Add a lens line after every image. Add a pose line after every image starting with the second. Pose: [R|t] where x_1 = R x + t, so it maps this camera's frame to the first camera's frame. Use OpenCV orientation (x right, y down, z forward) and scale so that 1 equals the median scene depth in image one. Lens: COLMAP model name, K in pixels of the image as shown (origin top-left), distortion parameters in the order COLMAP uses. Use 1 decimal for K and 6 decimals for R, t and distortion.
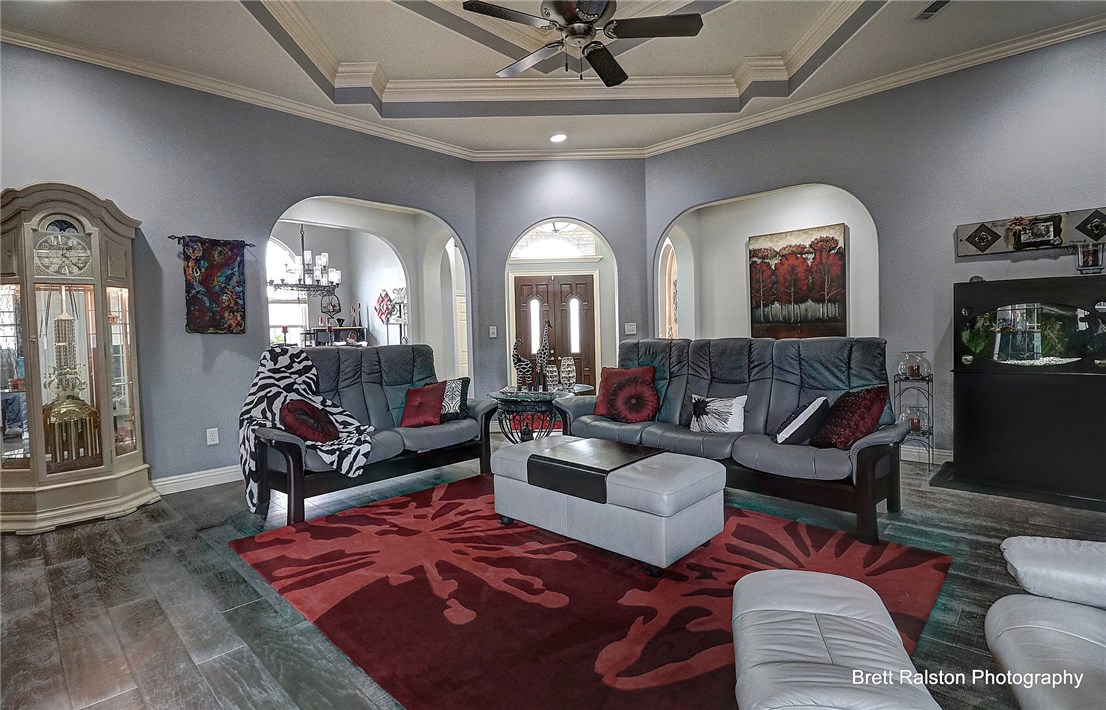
lens RADIAL K [[526.8, 0, 553.0], [0, 526.8, 355.0], [0, 0, 1]] dist [0.000180, -0.000053]
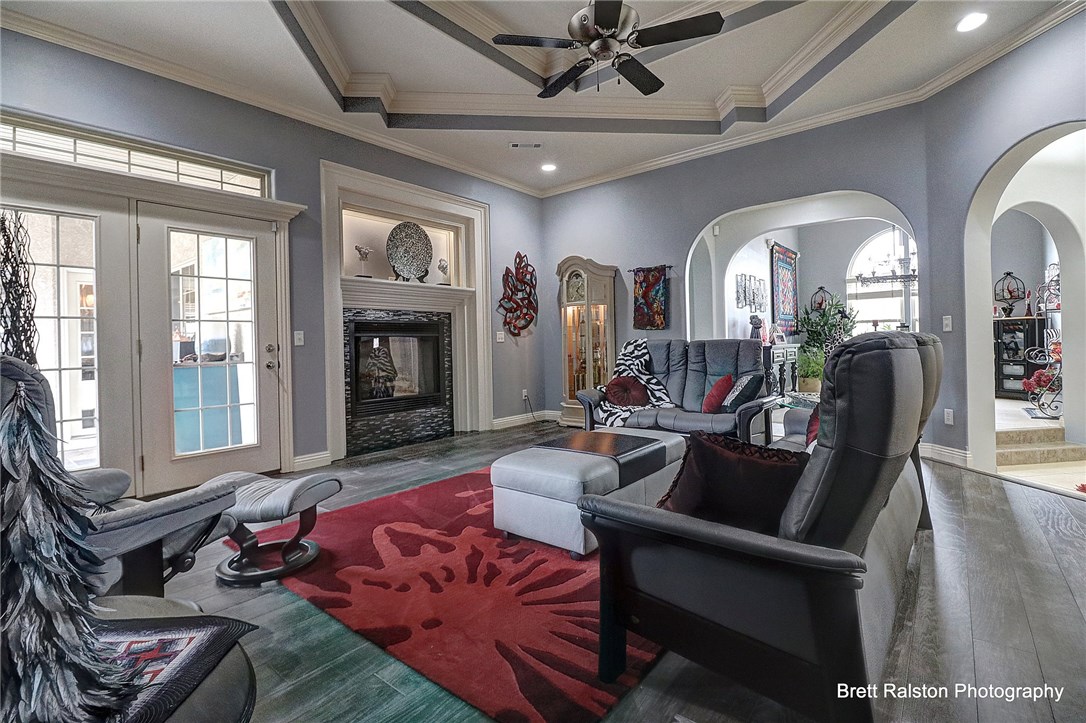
lens RADIAL K [[505.3, 0, 544.7], [0, 505.3, 343.2], [0, 0, 1]] dist [-0.001681, -0.000812]
pose [[0.079215, 0.023921, -0.996571, 0.847009], [-0.028325, 0.999362, 0.021737, -0.026831], [0.996455, 0.026506, 0.079842, 0.632616]]
